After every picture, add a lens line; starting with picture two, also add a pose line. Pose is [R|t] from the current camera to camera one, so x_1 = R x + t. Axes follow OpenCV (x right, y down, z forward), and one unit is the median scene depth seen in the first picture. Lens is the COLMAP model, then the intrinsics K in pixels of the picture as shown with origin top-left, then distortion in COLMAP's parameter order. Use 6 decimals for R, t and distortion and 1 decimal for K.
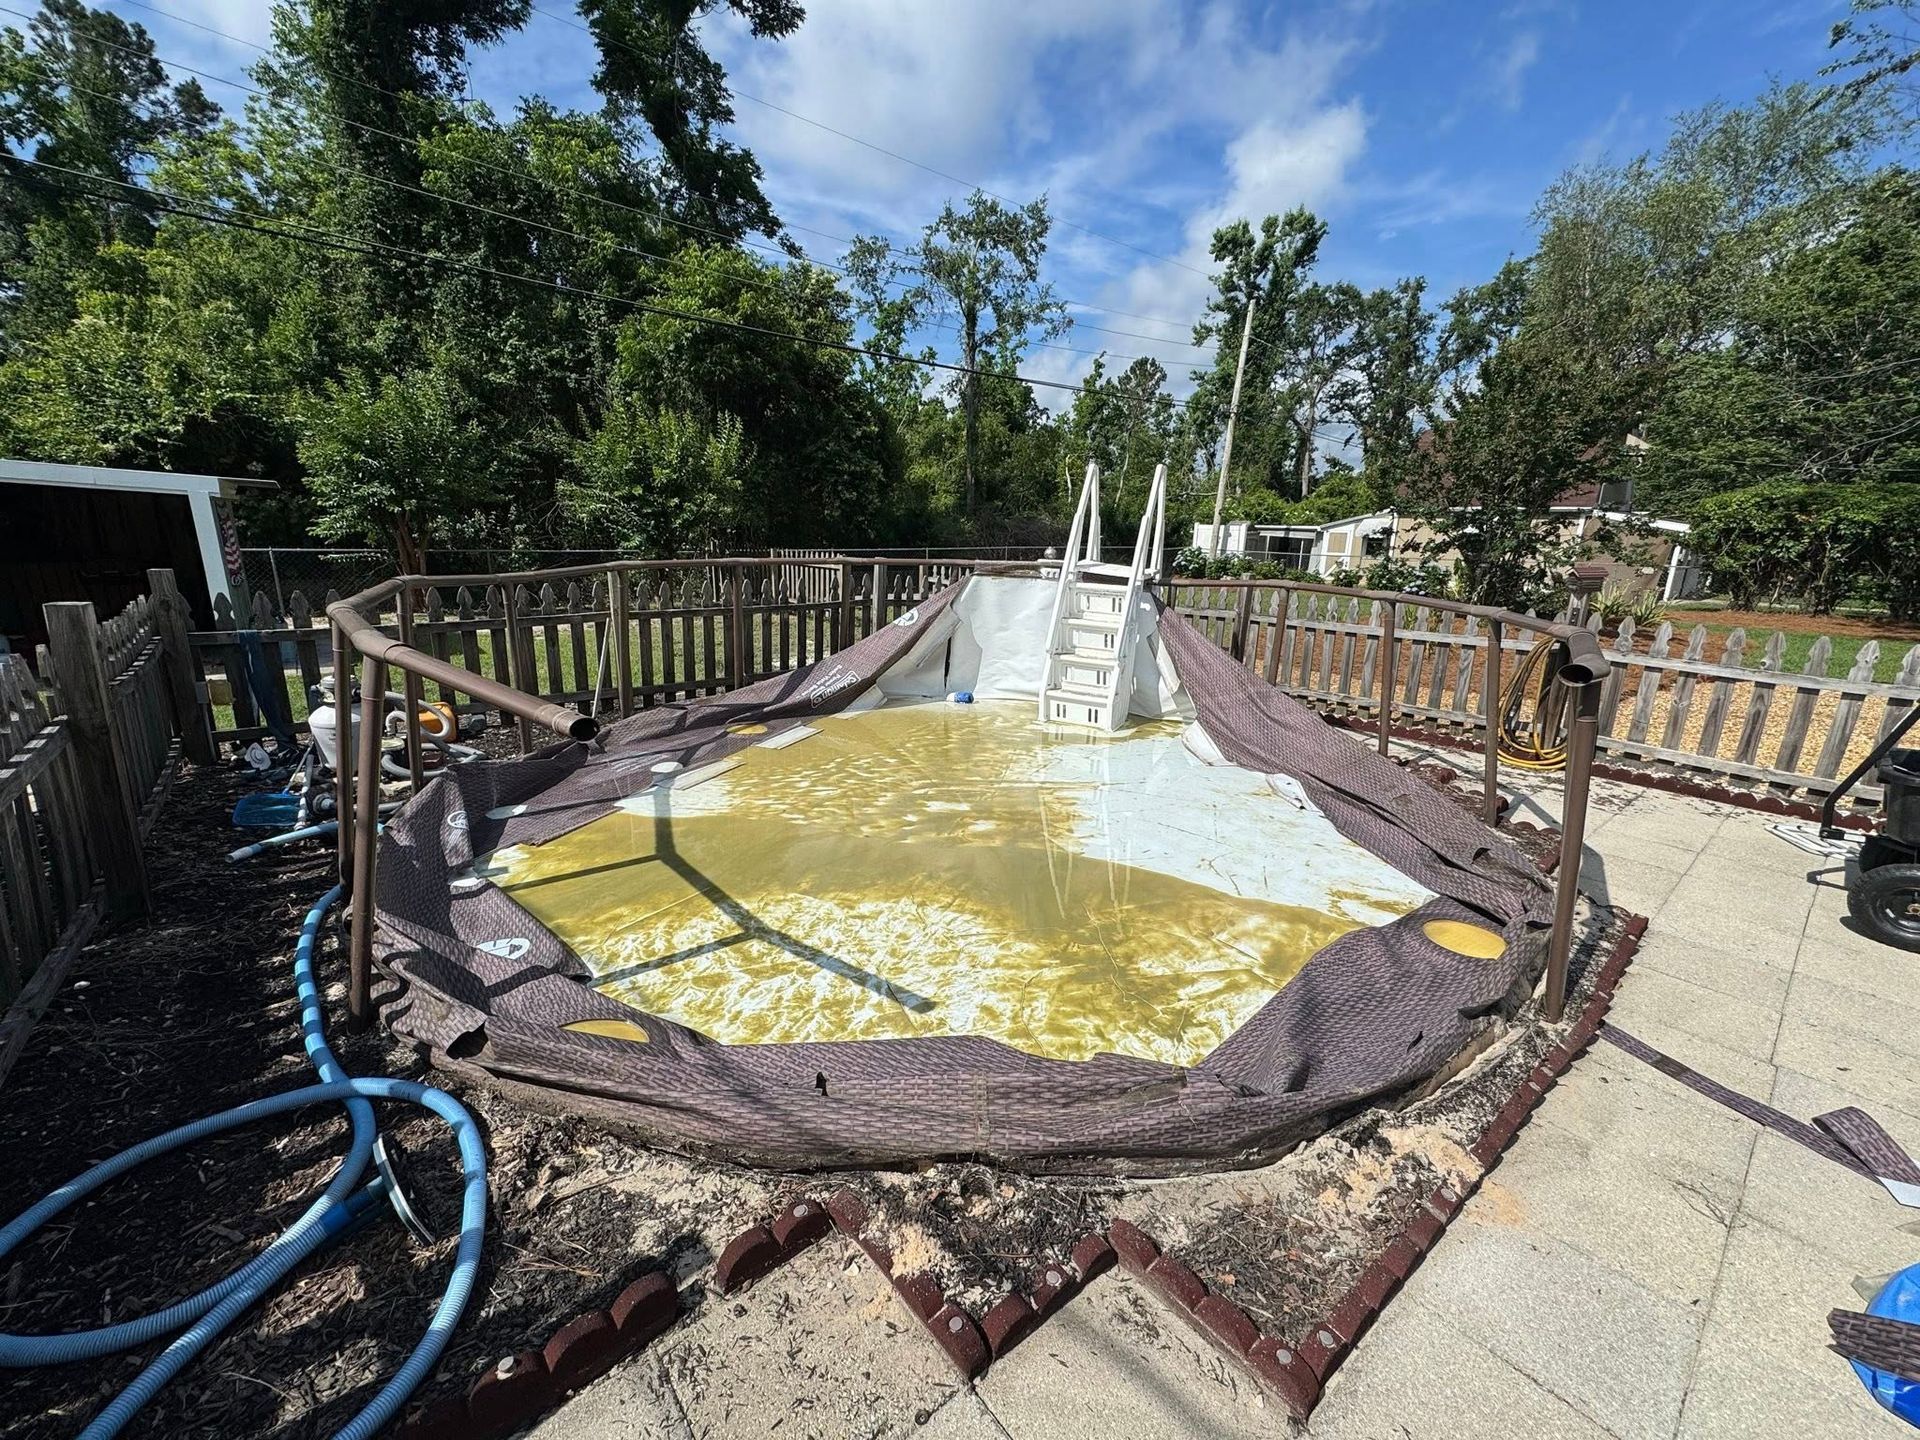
lens RADIAL K [[769.0, 0, 959.4], [0, 769.0, 729.9], [0, 0, 1]] dist [-0.000608, -0.000058]
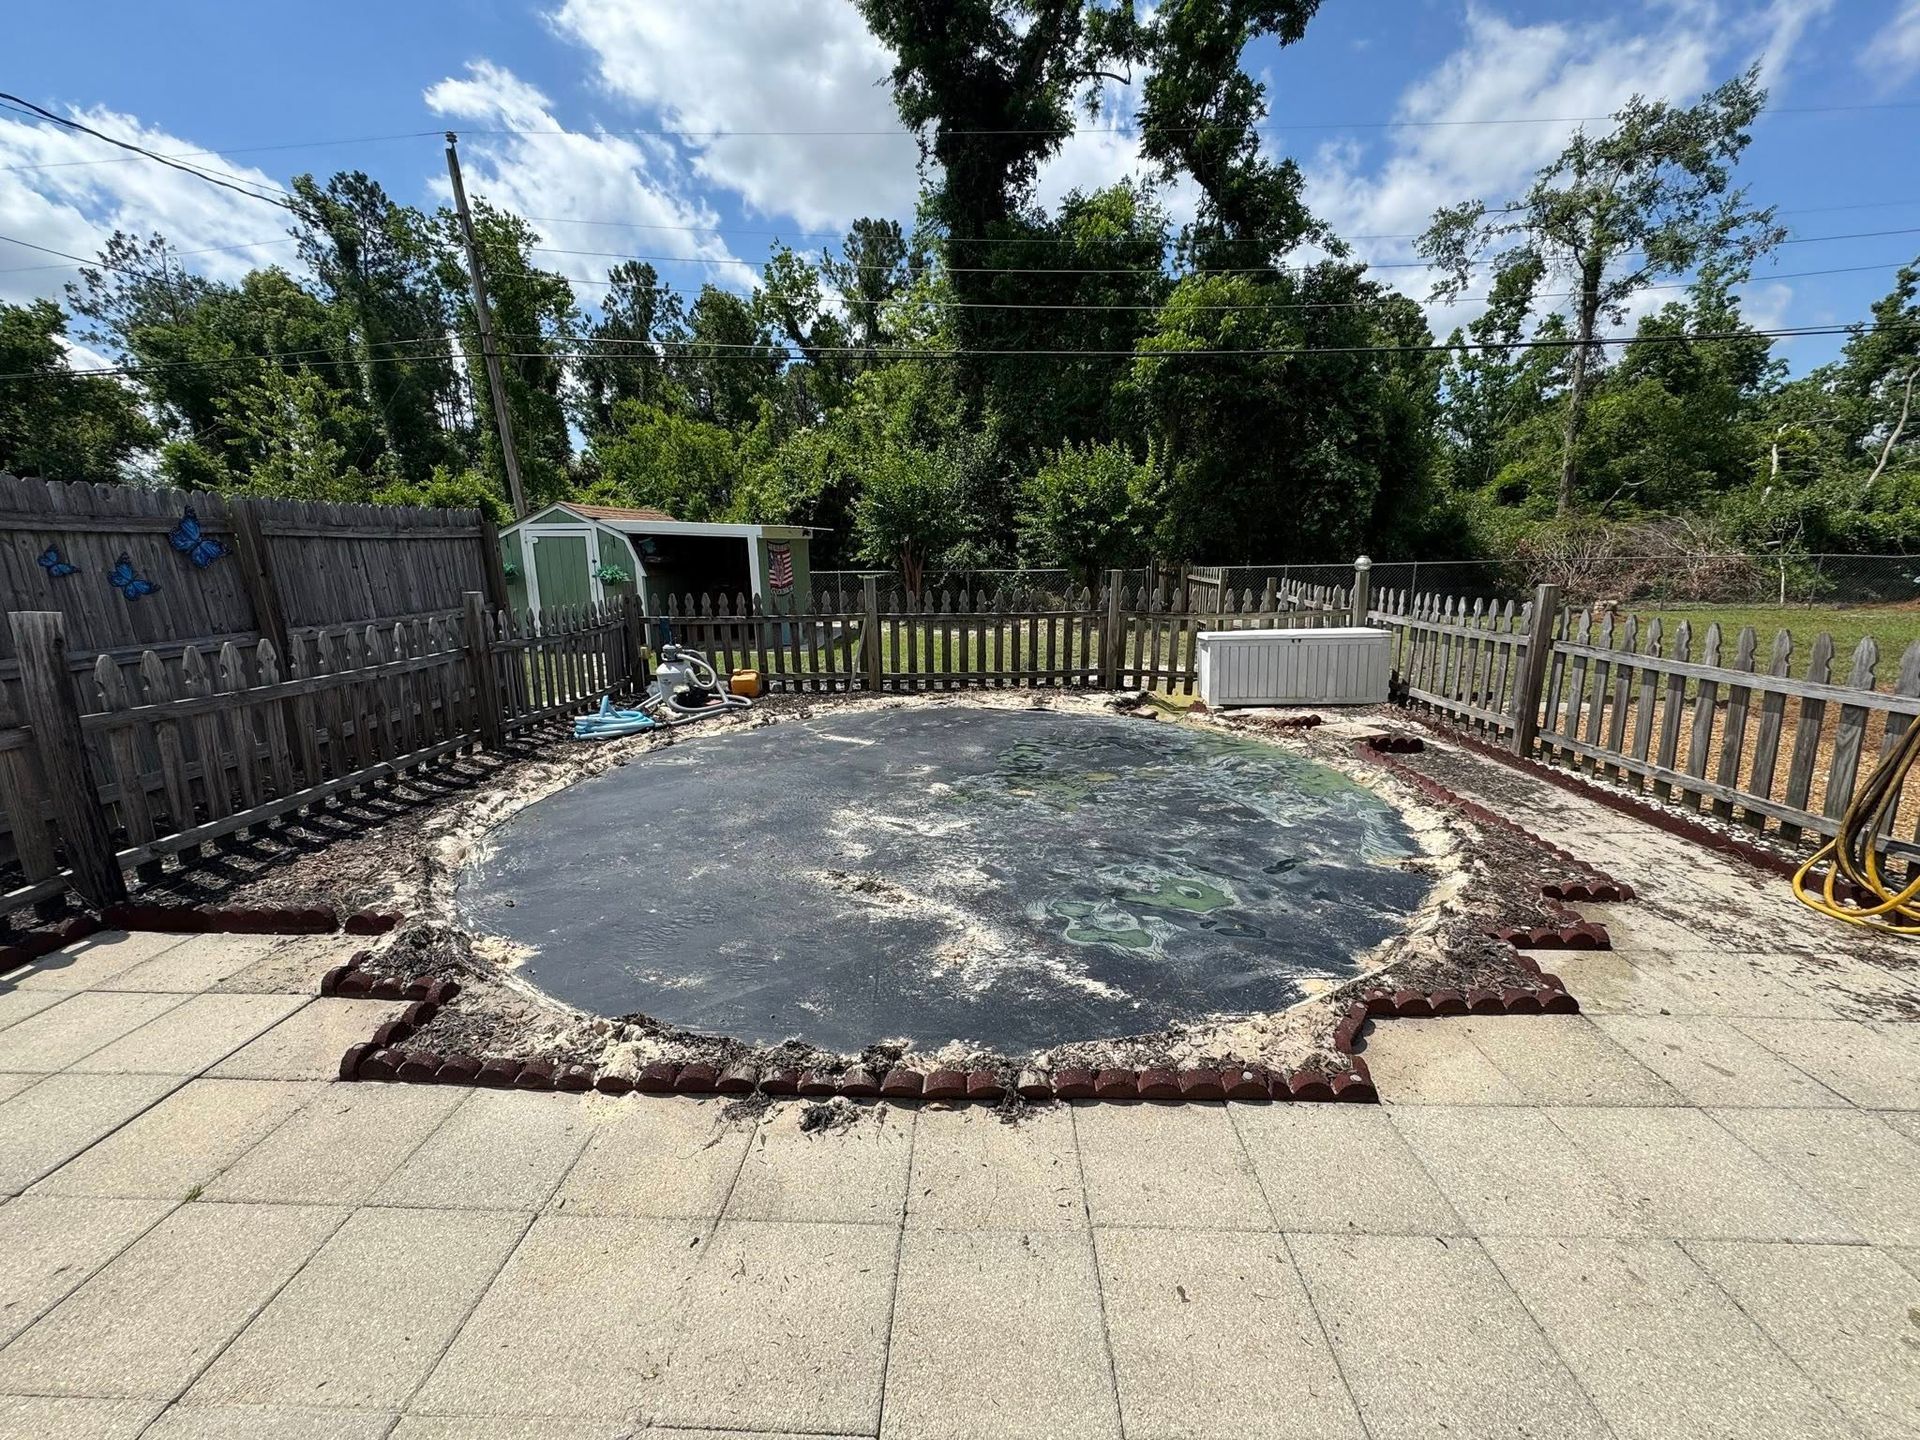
lens RADIAL K [[789.1, 0, 960.0], [0, 789.1, 720.0], [0, 0, 1]] dist [0.000947, 0.000520]
pose [[0.746298, 0.110506, -0.656374, 0.110424], [-0.140217, 0.990094, 0.007263, -0.002328], [0.650675, 0.086614, 0.754400, 0.025536]]
